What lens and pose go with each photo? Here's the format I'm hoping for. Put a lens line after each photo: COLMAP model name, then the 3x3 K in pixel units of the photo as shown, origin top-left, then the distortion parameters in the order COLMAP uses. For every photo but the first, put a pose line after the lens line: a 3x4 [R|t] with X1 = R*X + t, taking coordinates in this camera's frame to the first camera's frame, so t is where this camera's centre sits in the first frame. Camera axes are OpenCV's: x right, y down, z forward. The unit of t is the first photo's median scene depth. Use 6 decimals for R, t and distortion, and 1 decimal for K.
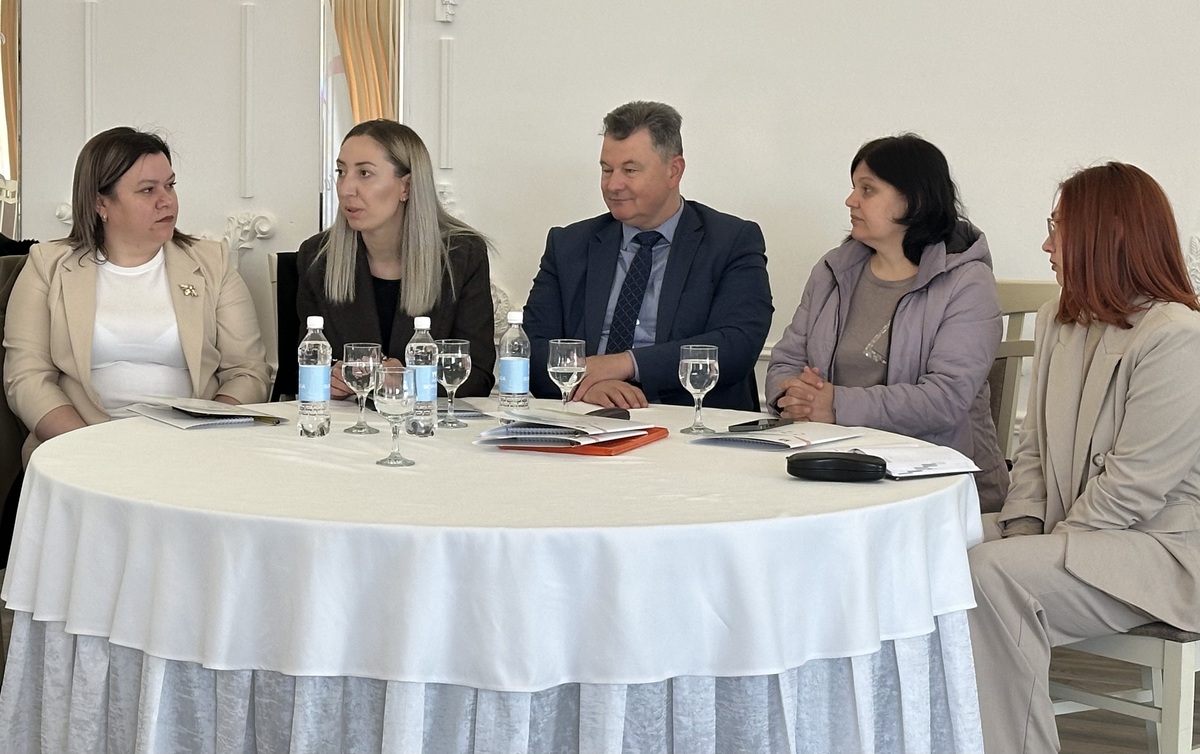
lens RADIAL K [[2635.4, 0, 575.7], [0, 2635.4, 376.8], [0, 0, 1]] dist [0.067975, 0.230114]
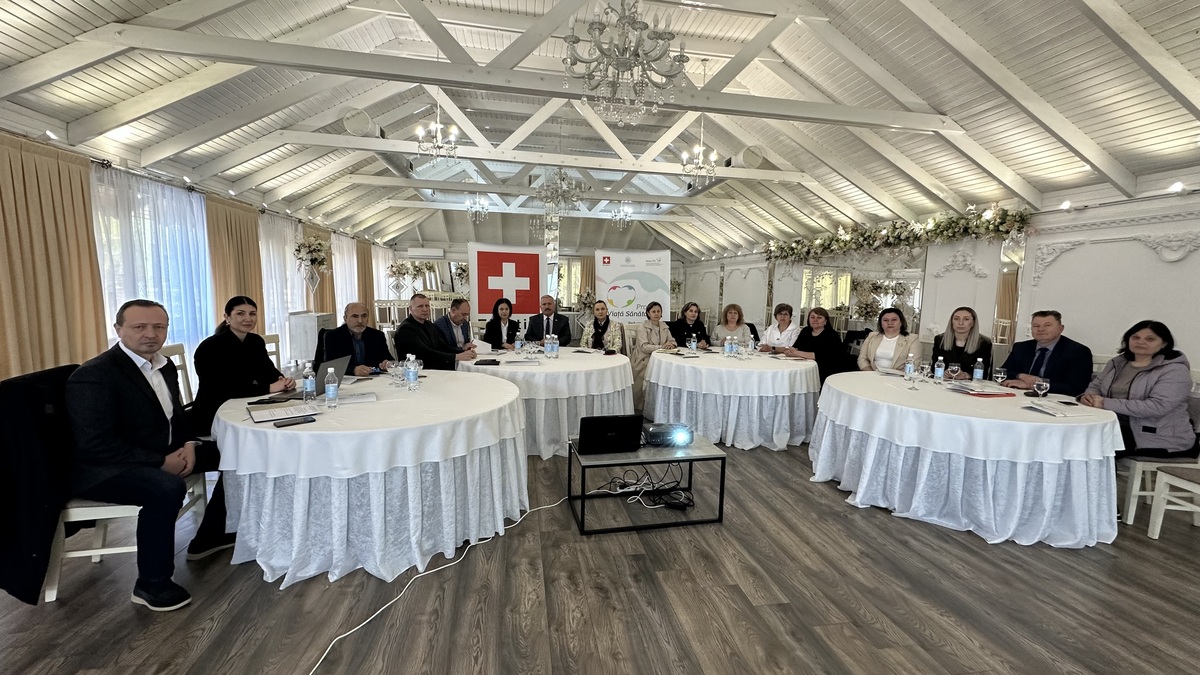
lens RADIAL K [[476.9, 0, 597.8], [0, 476.9, 338.1], [0, 0, 1]] dist [-0.002075, 0.000015]
pose [[0.566378, 0.086119, -0.819634, 0.263900], [-0.104126, 0.994033, 0.032491, -0.021148], [0.817541, 0.066942, 0.571966, 0.129990]]
